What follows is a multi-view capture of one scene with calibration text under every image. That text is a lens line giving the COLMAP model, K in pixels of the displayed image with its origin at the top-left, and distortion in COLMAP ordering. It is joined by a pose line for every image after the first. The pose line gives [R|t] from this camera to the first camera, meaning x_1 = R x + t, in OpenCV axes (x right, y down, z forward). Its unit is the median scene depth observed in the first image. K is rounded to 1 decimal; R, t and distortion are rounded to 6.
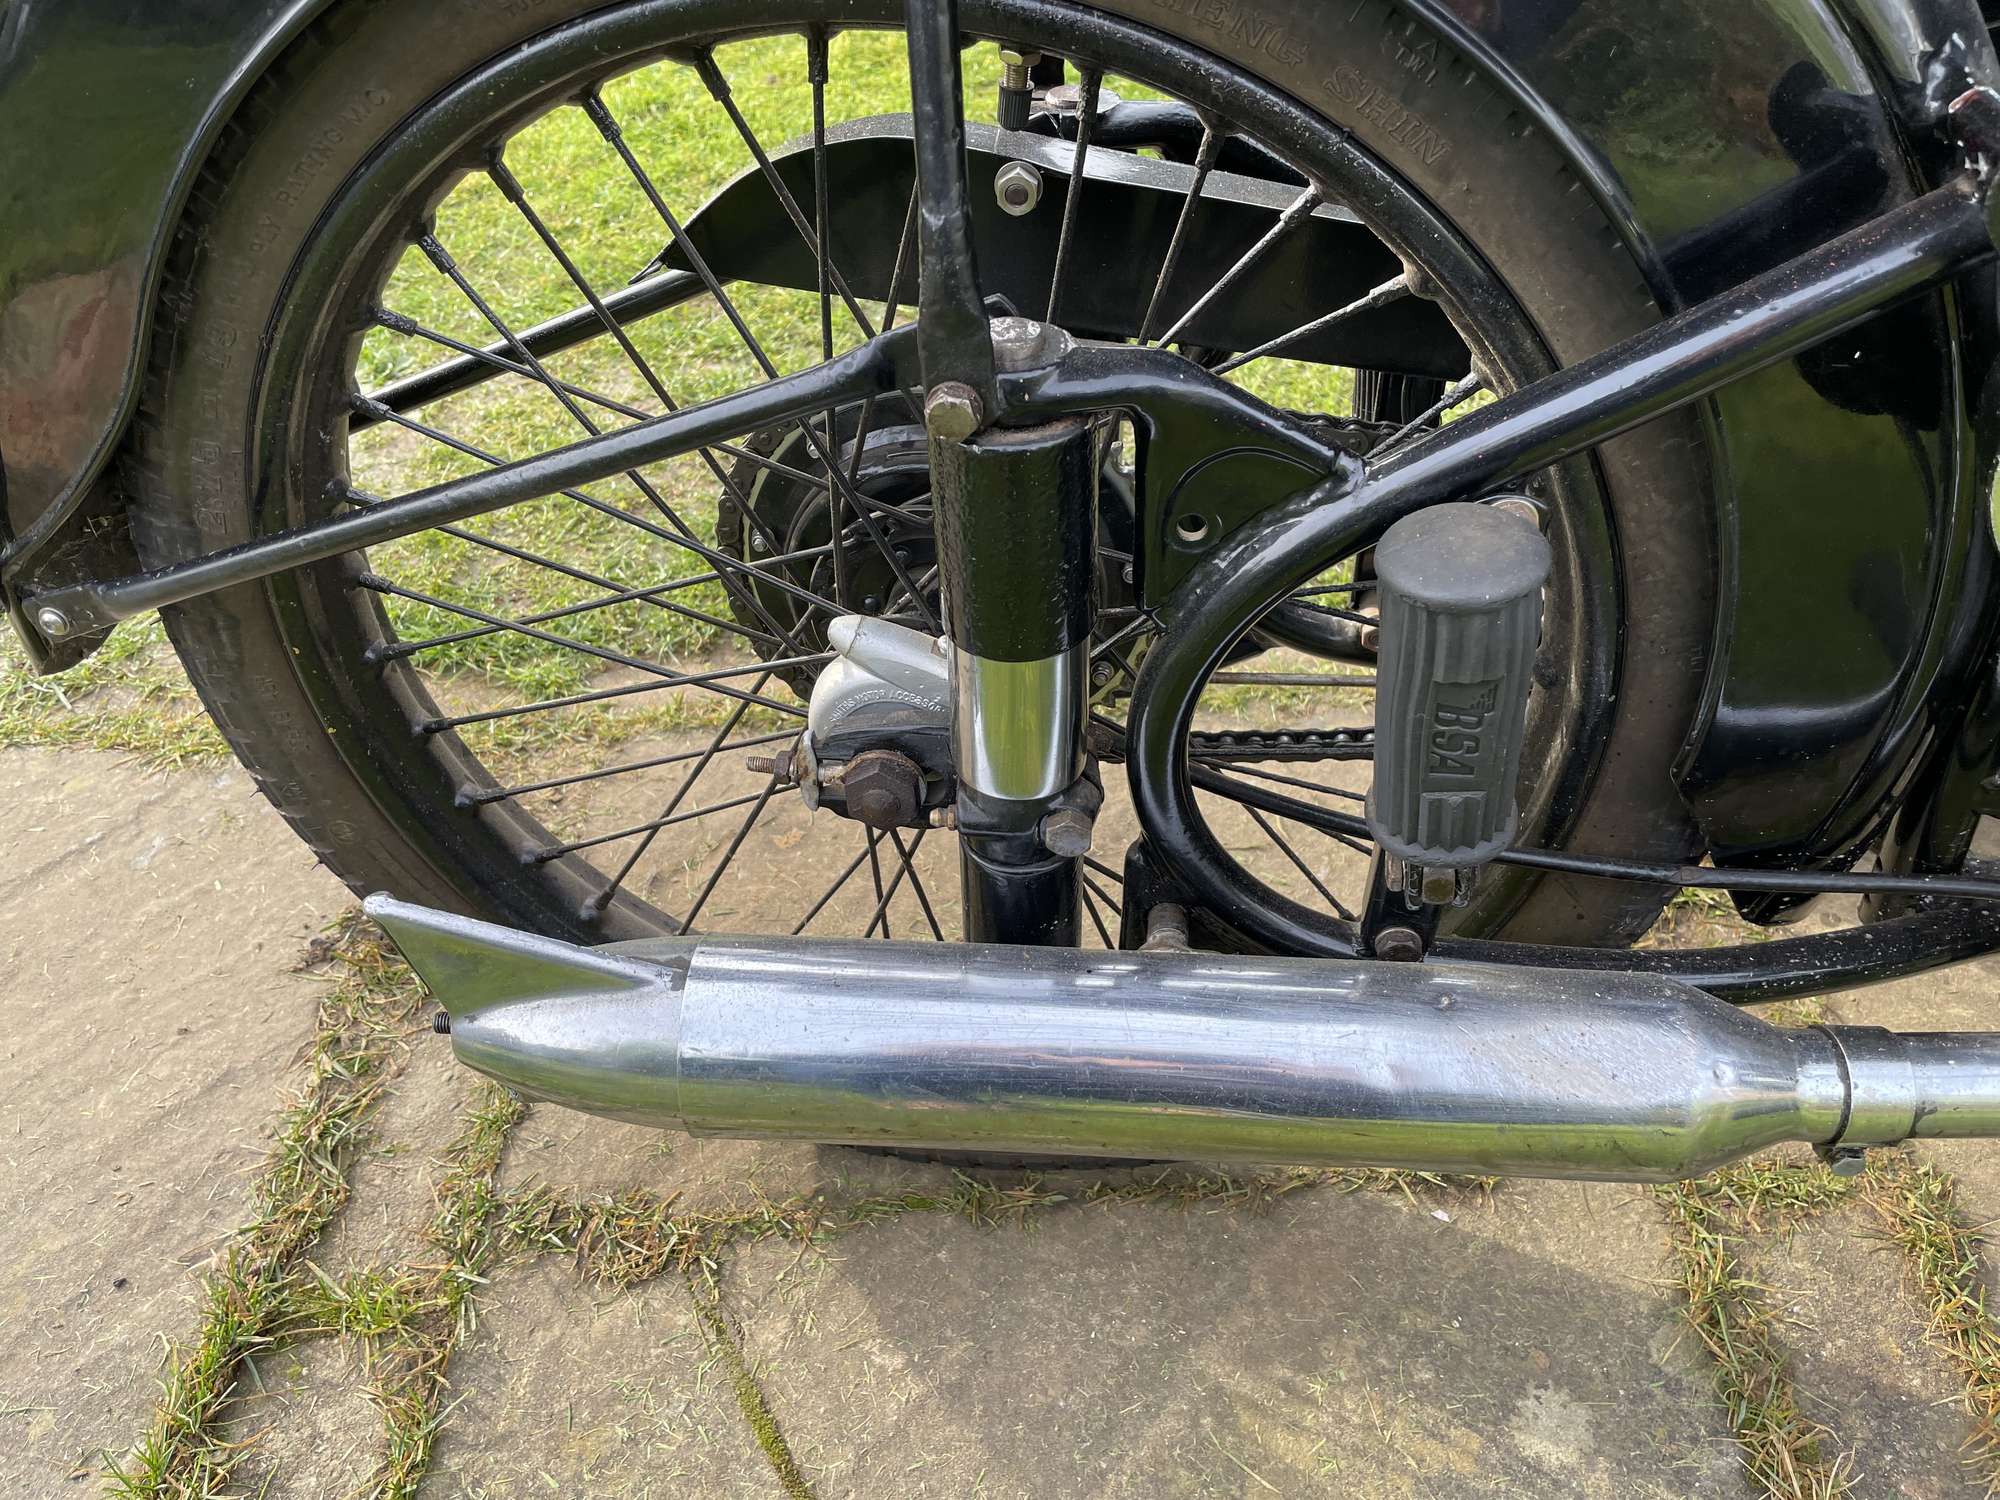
lens RADIAL K [[1511.6, 0, 1000.0], [0, 1511.6, 750.0], [0, 0, 1]] dist [-0.033890, -0.000600]
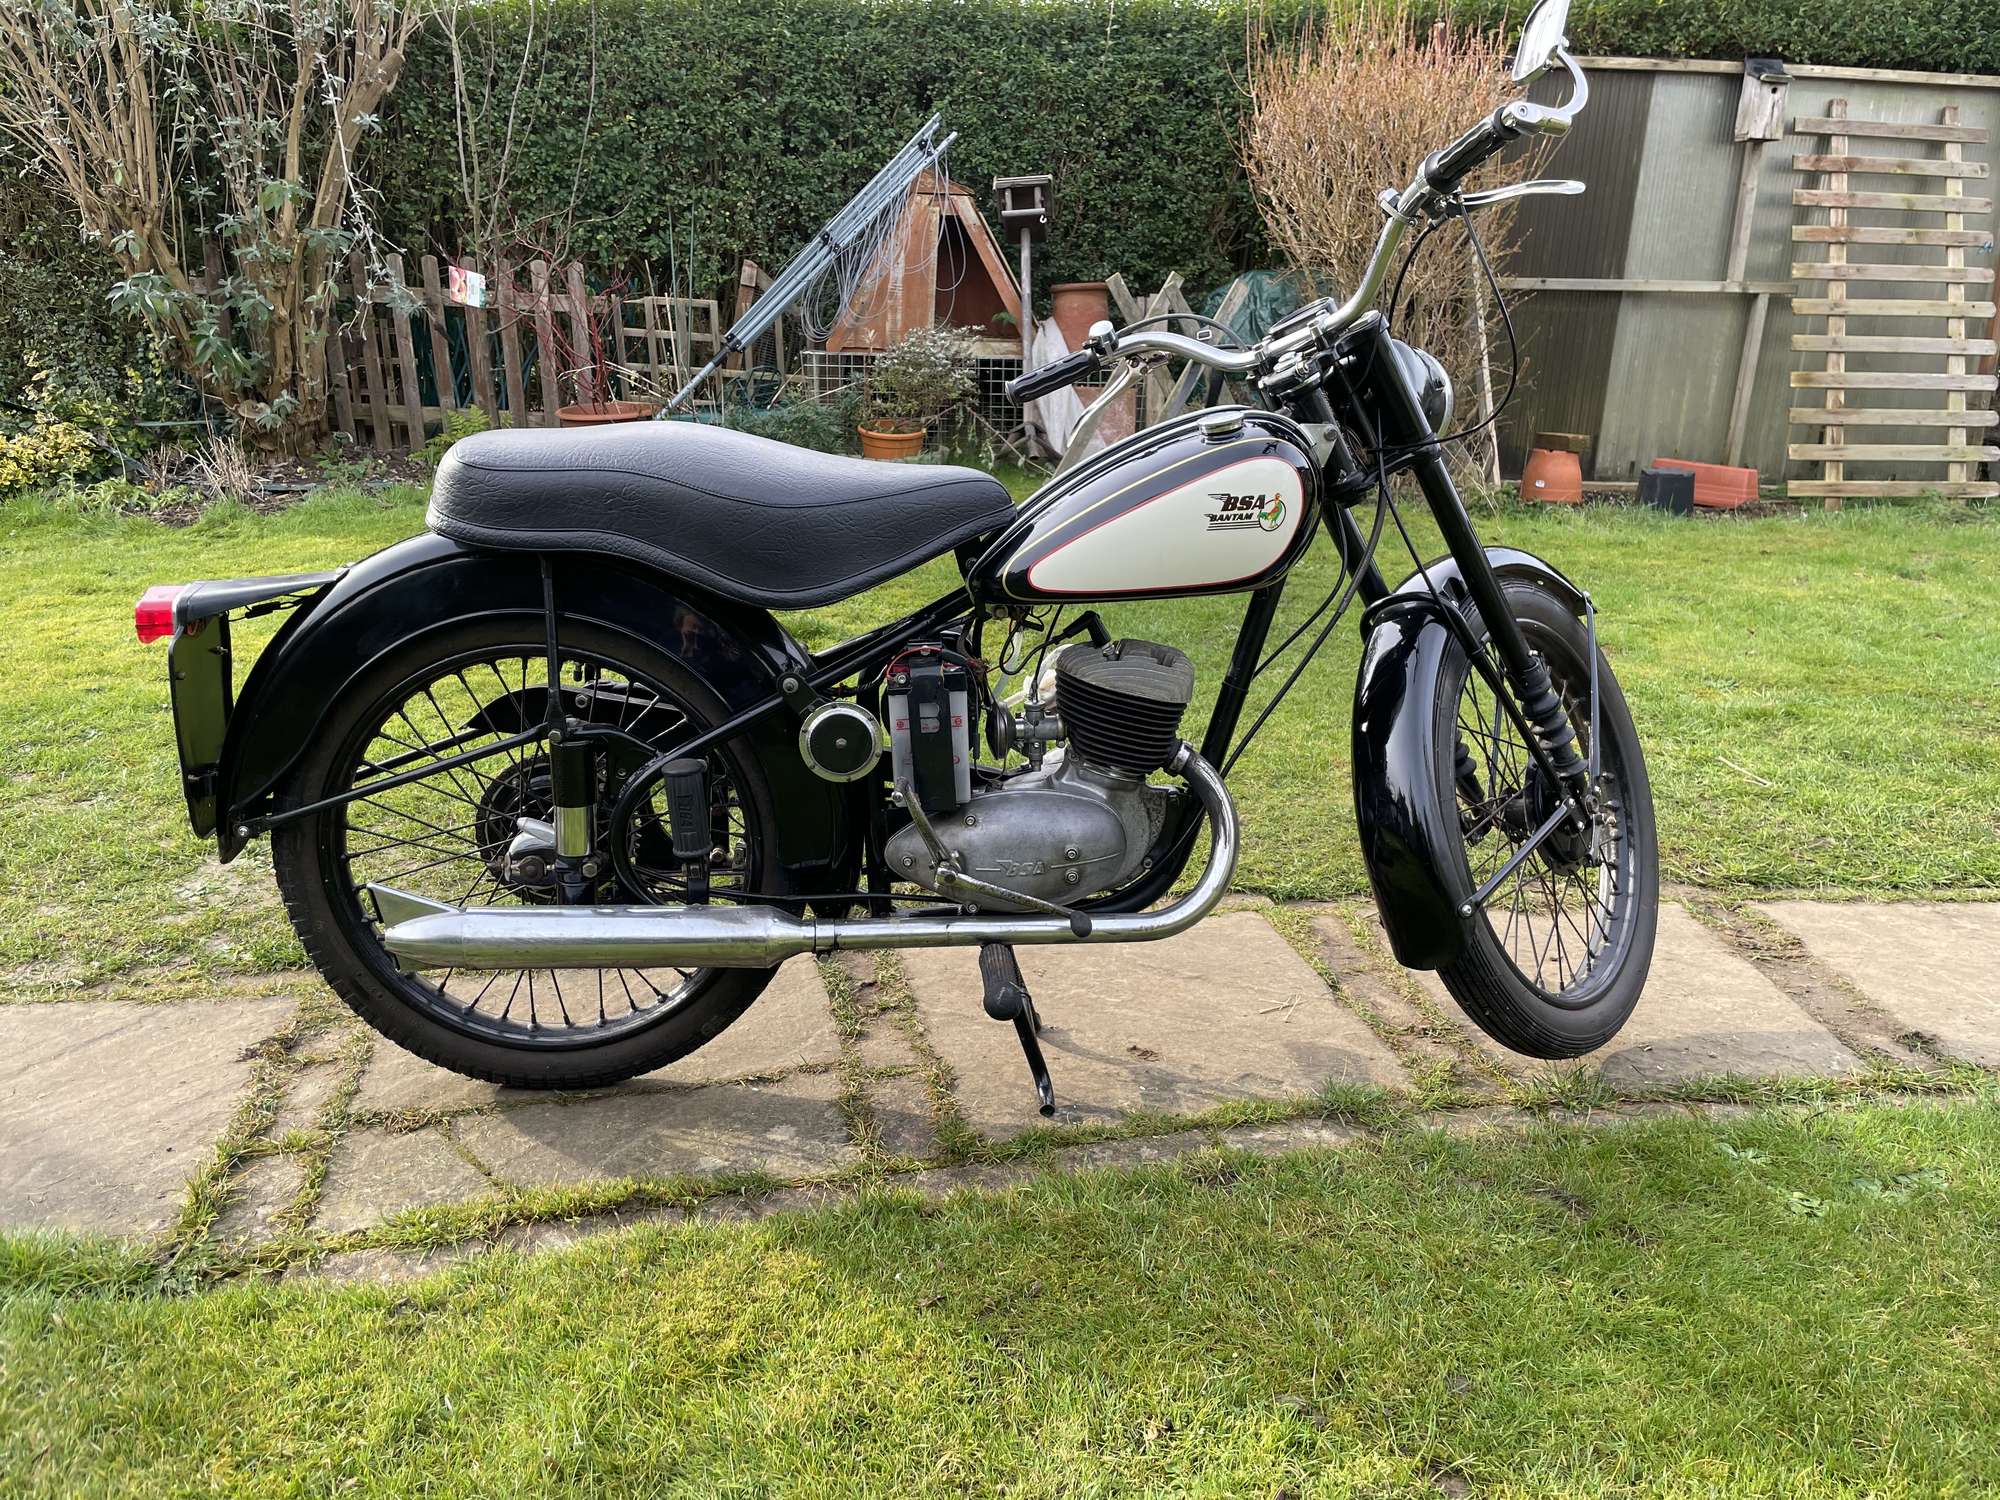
lens RADIAL K [[1560.1, 0, 1000.0], [0, 1560.1, 750.0], [0, 0, 1]] dist [0.135344, -0.279774]
pose [[0.978778, 0.007335, 0.204791, 0.200085], [0.083155, 0.899166, -0.429634, 1.276968], [-0.187293, 0.437546, 0.879474, -2.180829]]
